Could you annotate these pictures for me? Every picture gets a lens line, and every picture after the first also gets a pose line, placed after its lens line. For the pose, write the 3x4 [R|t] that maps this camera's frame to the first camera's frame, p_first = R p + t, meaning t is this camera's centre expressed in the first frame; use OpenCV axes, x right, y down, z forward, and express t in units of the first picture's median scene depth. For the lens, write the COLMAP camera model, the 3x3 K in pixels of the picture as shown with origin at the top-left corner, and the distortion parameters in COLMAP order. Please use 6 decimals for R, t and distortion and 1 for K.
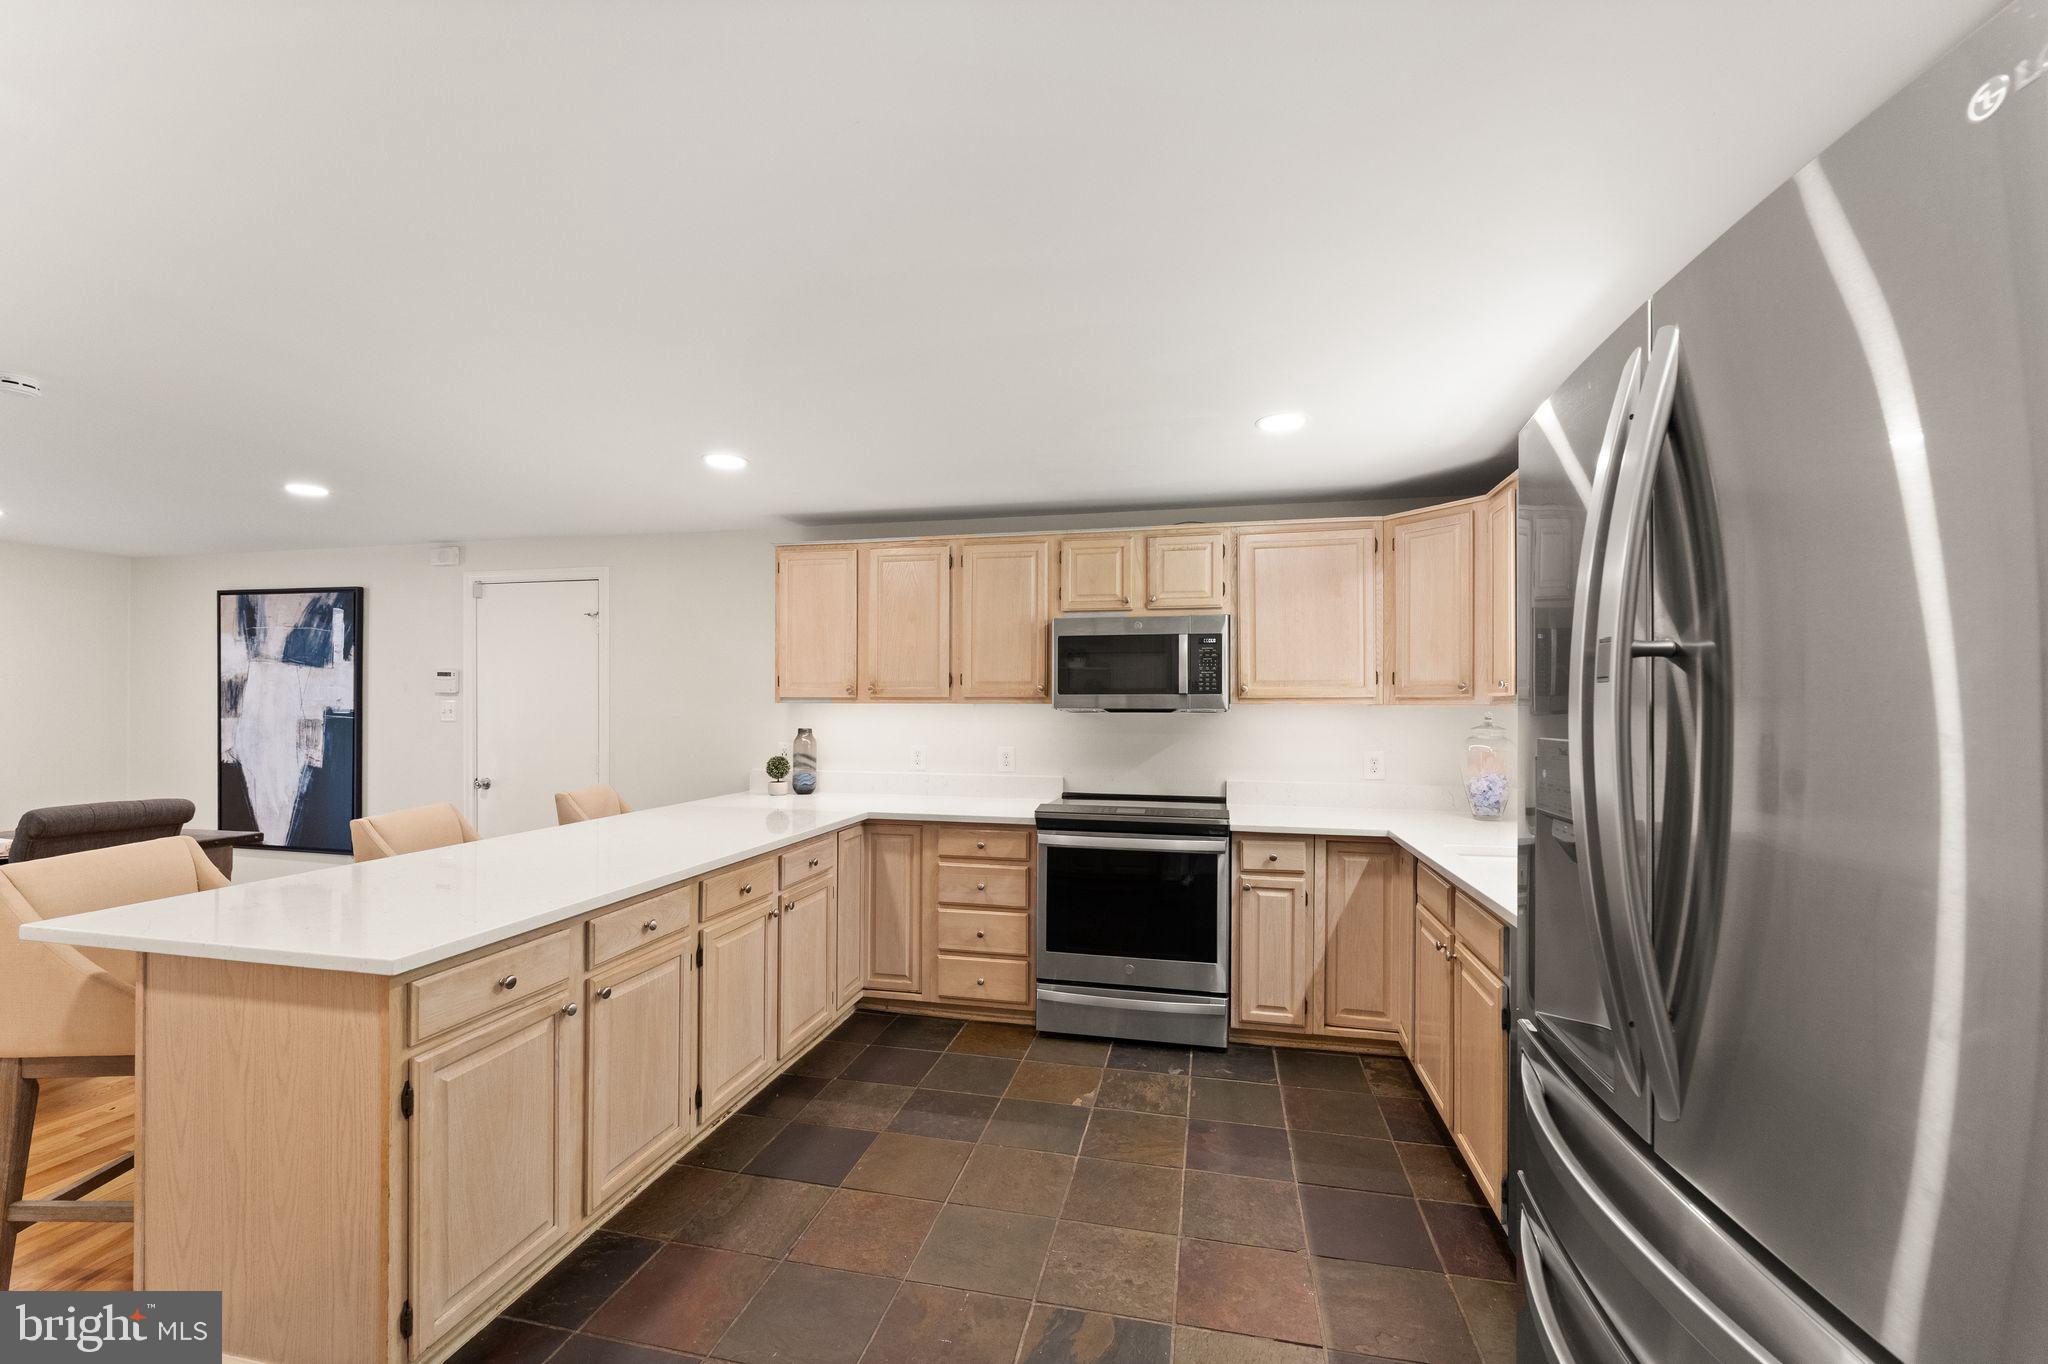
lens RADIAL K [[832.7, 0, 1018.7], [0, 832.7, 691.3], [0, 0, 1]] dist [-0.002752, 0.000169]
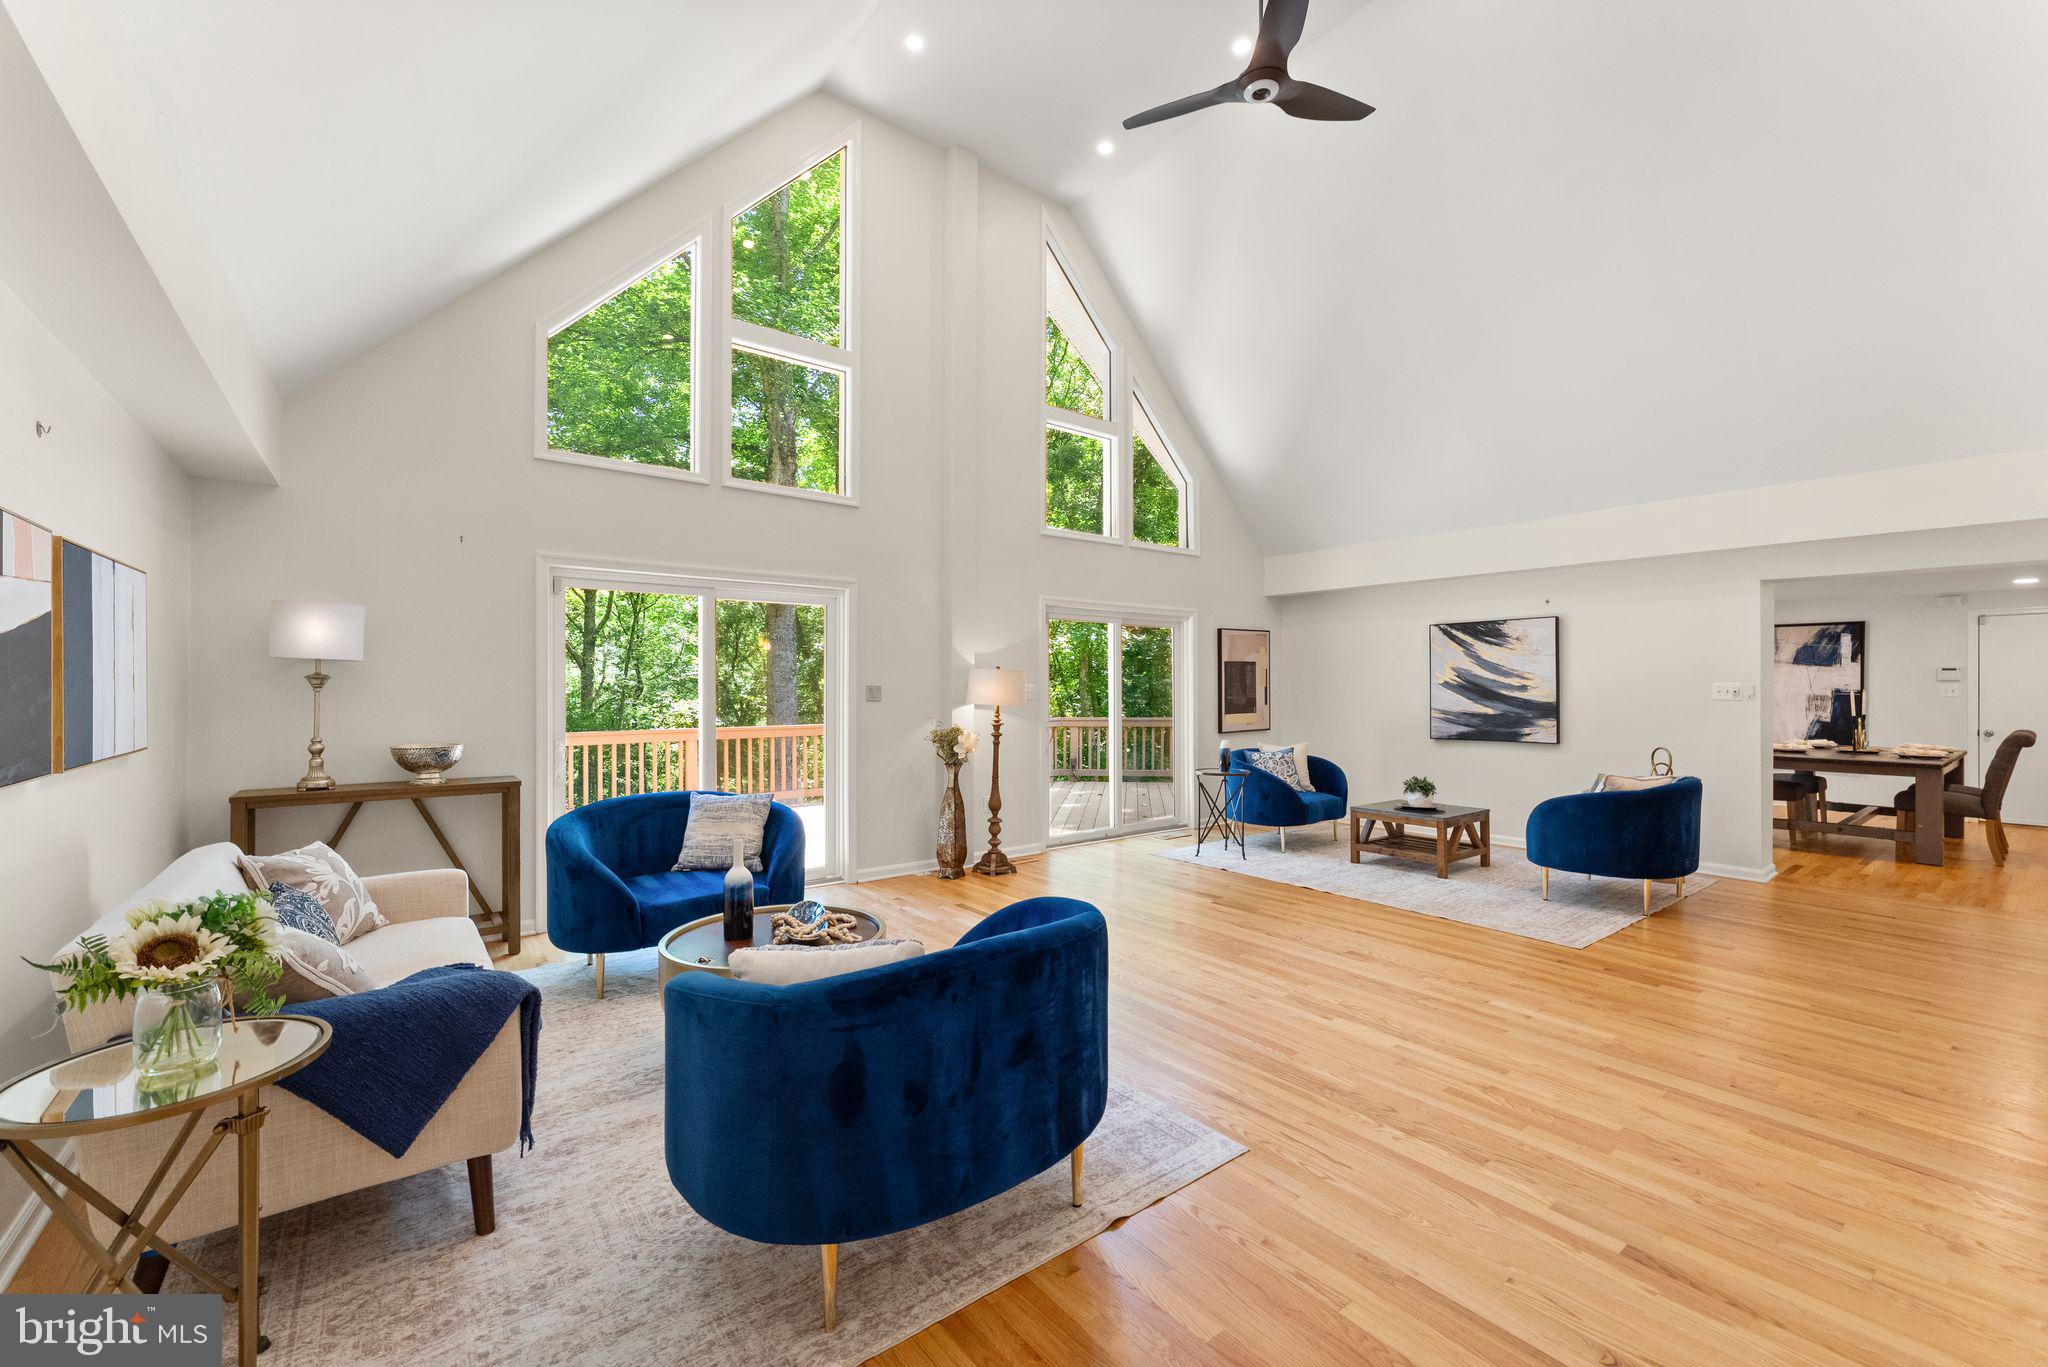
lens RADIAL K [[832.7, 0, 1019.0], [0, 832.7, 688.8], [0, 0, 1]] dist [-0.002752, 0.000169]
pose [[0.765667, 0.003899, -0.643226, -1.031438], [0.009815, 0.999794, 0.017744, -0.029784], [0.643162, -0.019899, 0.765471, -1.530517]]
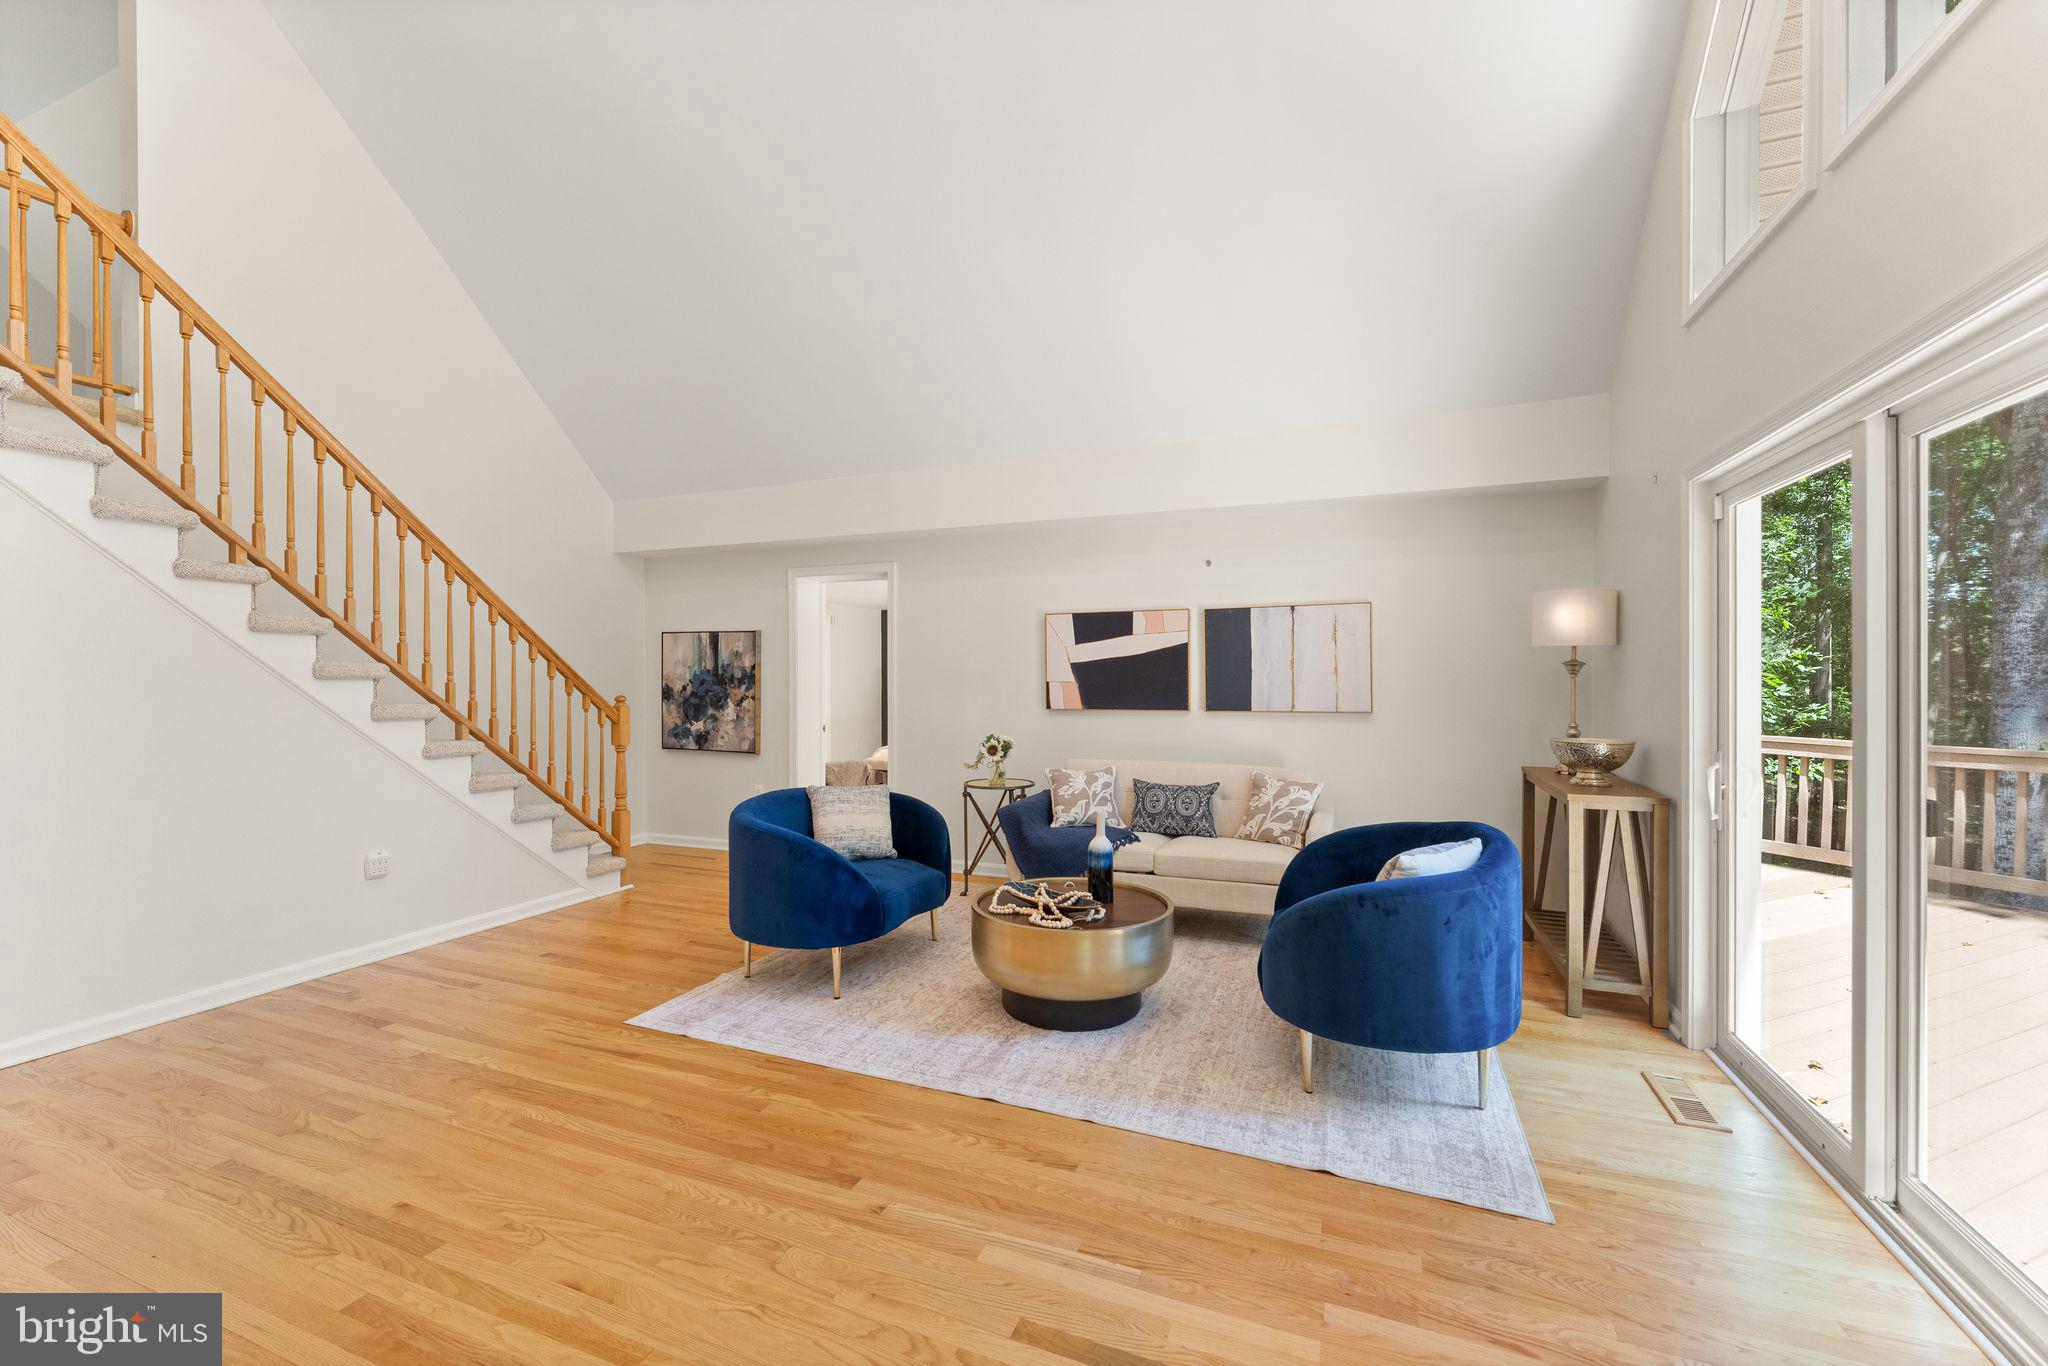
lens RADIAL K [[832.7, 0, 1032.8], [0, 832.7, 695.4], [0, 0, 1]] dist [-0.002752, 0.000169]
pose [[-0.987098, 0.000299, 0.160117, -1.667488], [0.000789, 0.999995, 0.003000, -0.005448], [-0.160116, 0.003088, -0.987093, -0.474698]]
